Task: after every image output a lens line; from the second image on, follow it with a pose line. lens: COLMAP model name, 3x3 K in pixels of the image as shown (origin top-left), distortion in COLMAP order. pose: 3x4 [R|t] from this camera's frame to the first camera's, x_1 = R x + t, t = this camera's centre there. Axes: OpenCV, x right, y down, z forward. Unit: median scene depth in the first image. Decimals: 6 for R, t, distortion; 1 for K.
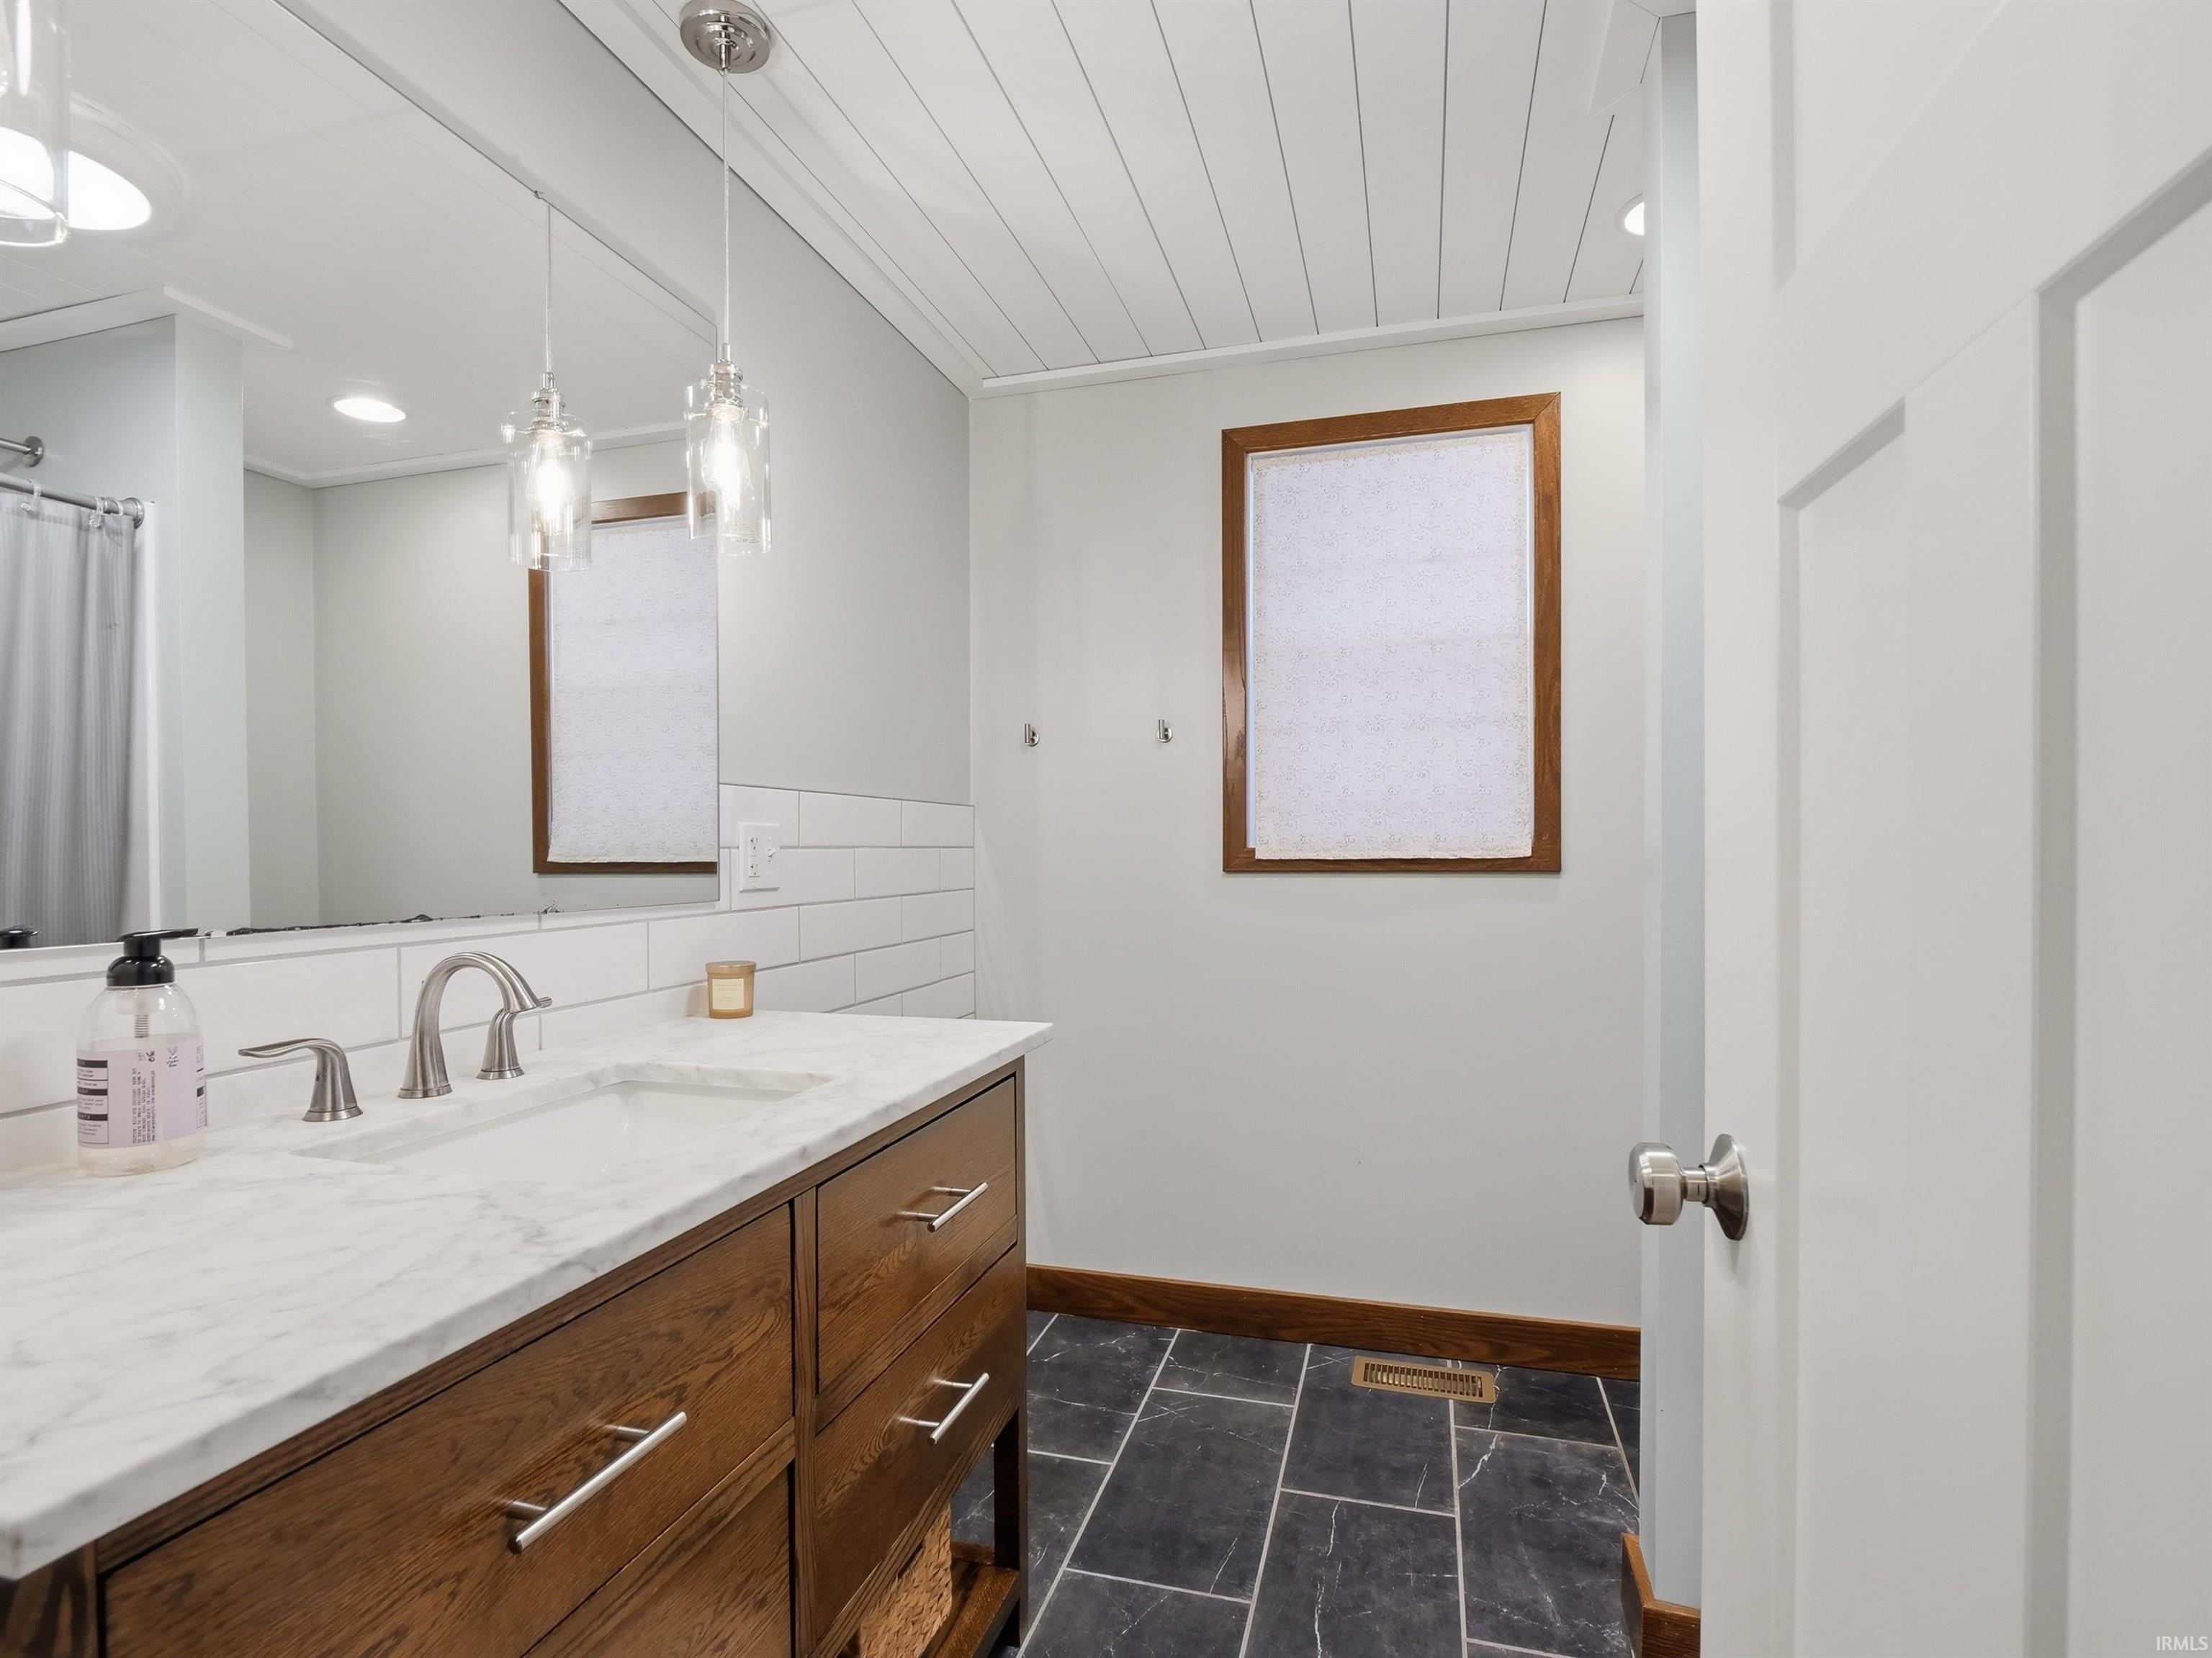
lens RADIAL K [[1088.3, 0, 1101.9], [0, 1088.3, 841.3], [0, 0, 1]] dist [-0.007696, -0.001040]
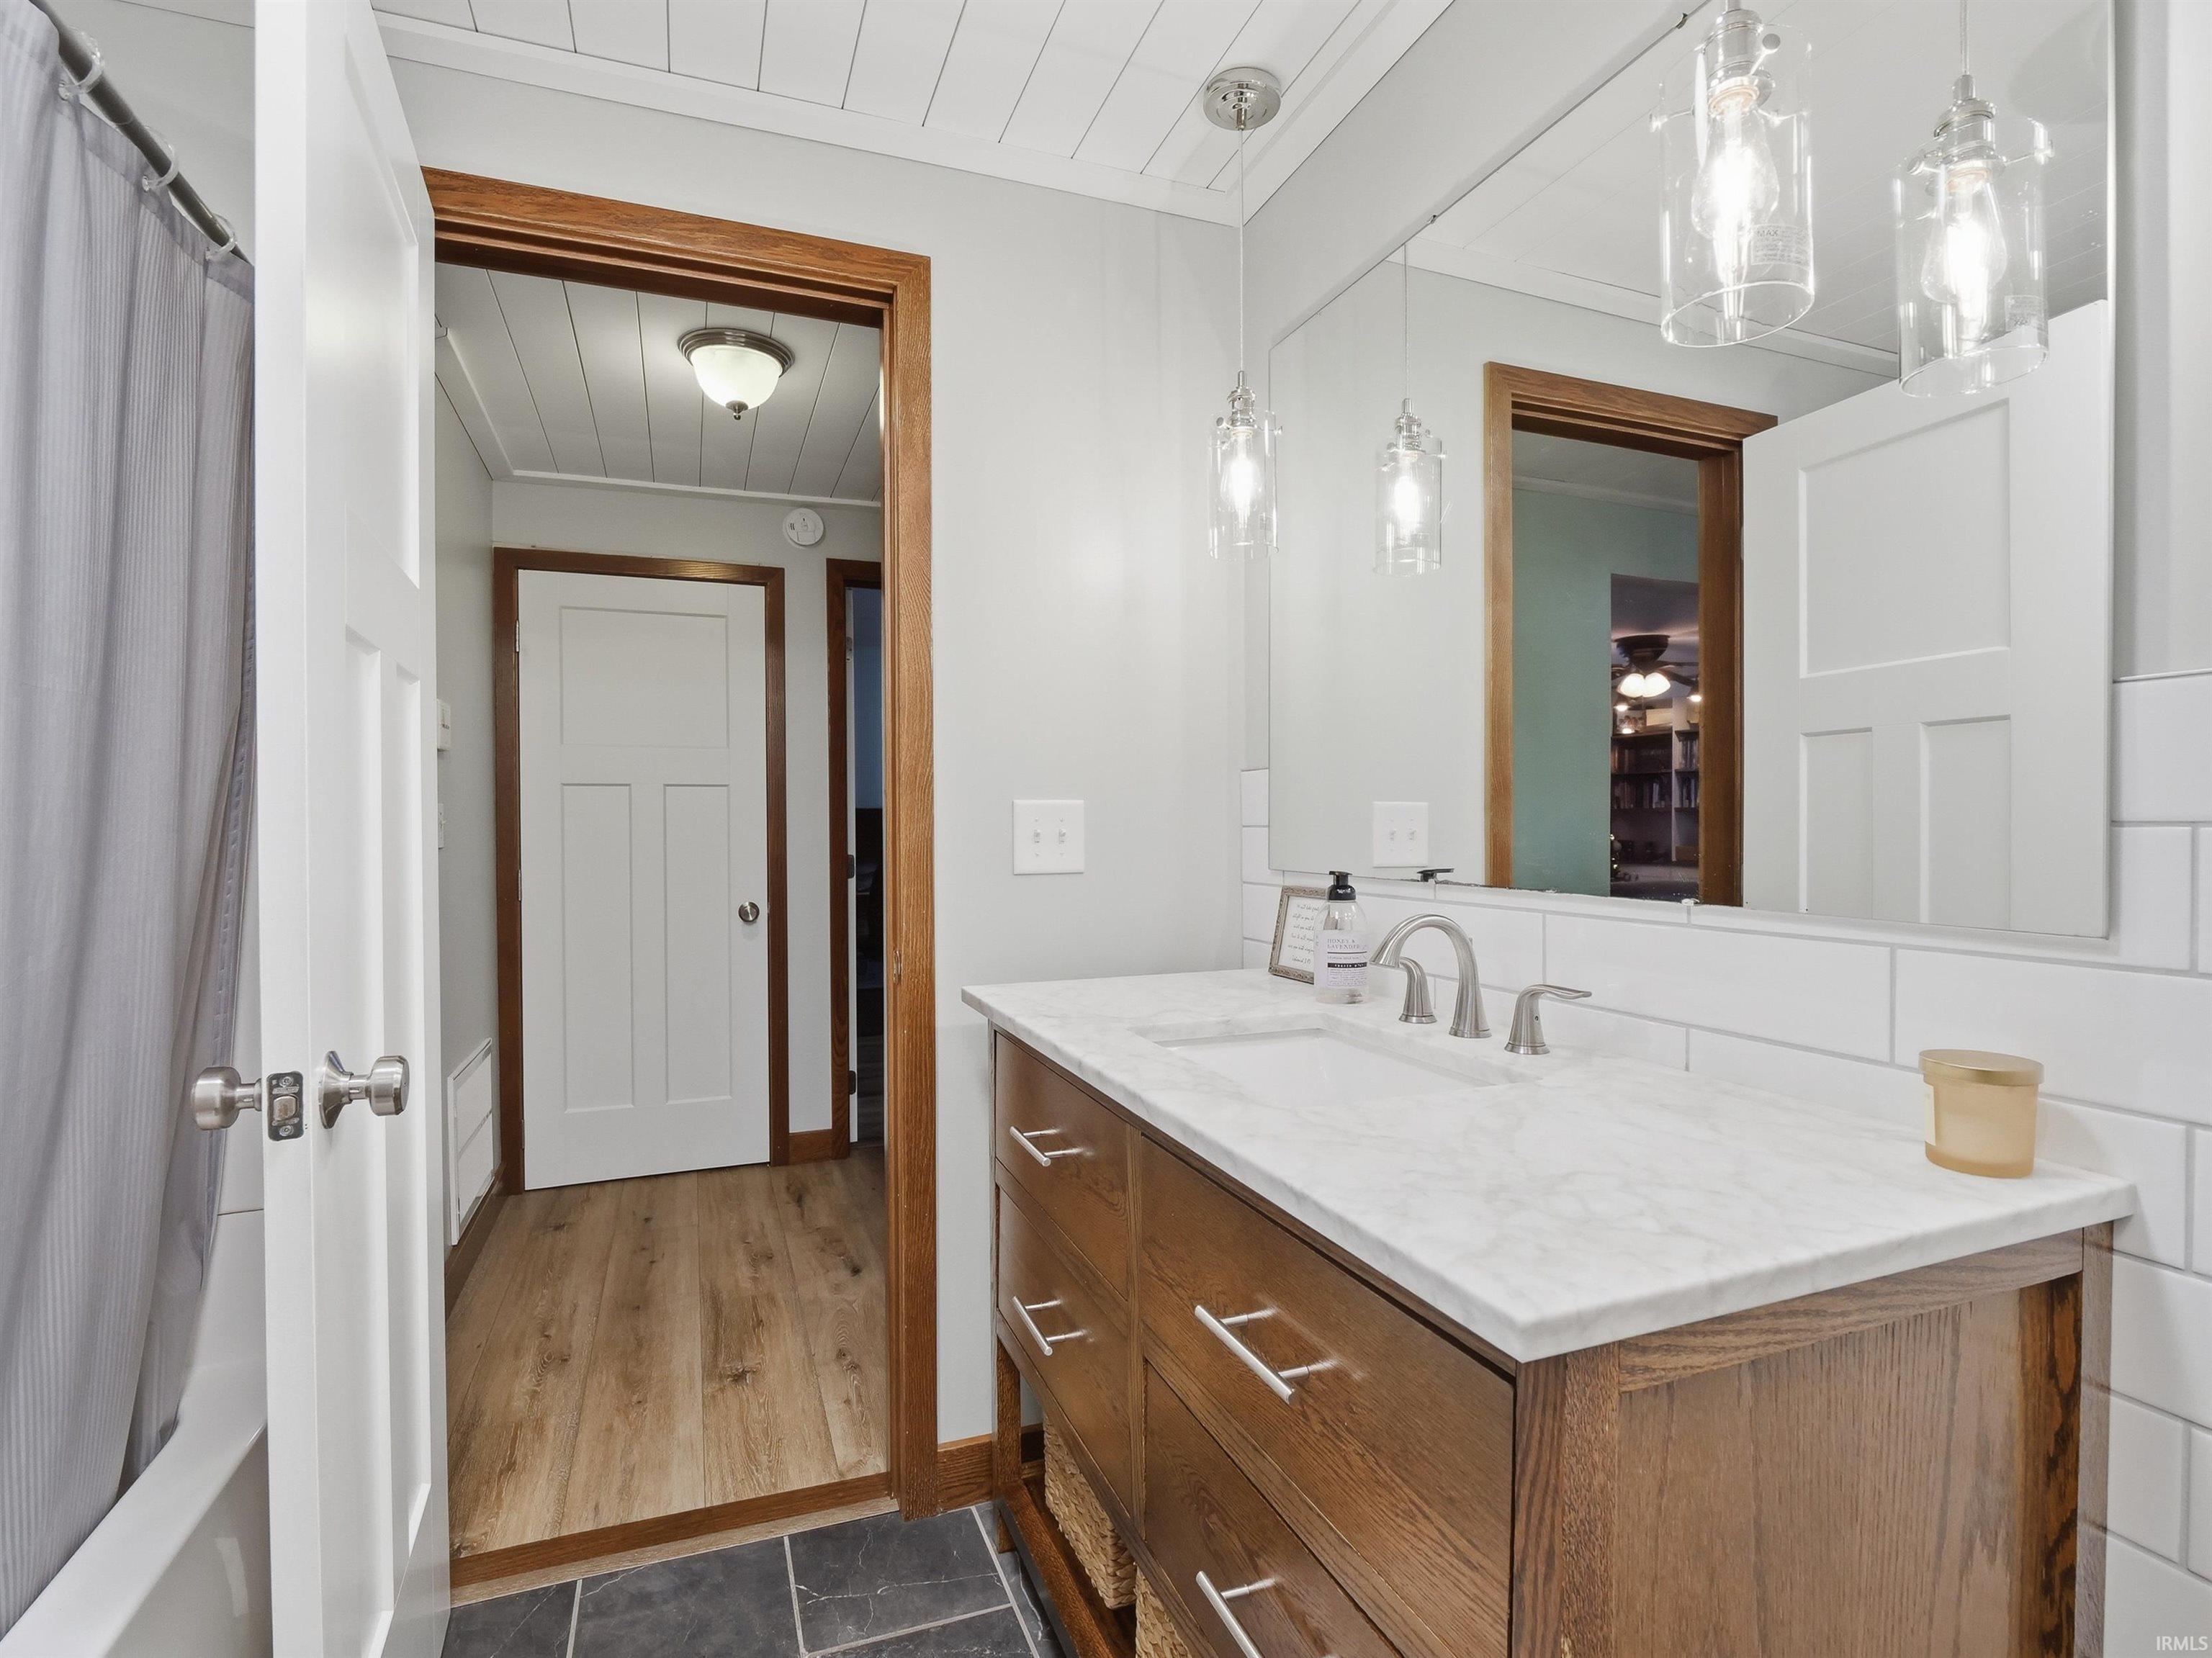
lens RADIAL K [[1088.3, 0, 1101.9], [0, 1088.3, 841.3], [0, 0, 1]] dist [-0.007696, -0.001040]
pose [[-0.769065, 0.006869, -0.639134, 0.408093], [-0.001968, 0.999912, 0.013114, 0.013483], [0.639168, 0.011344, -0.768983, 1.636887]]
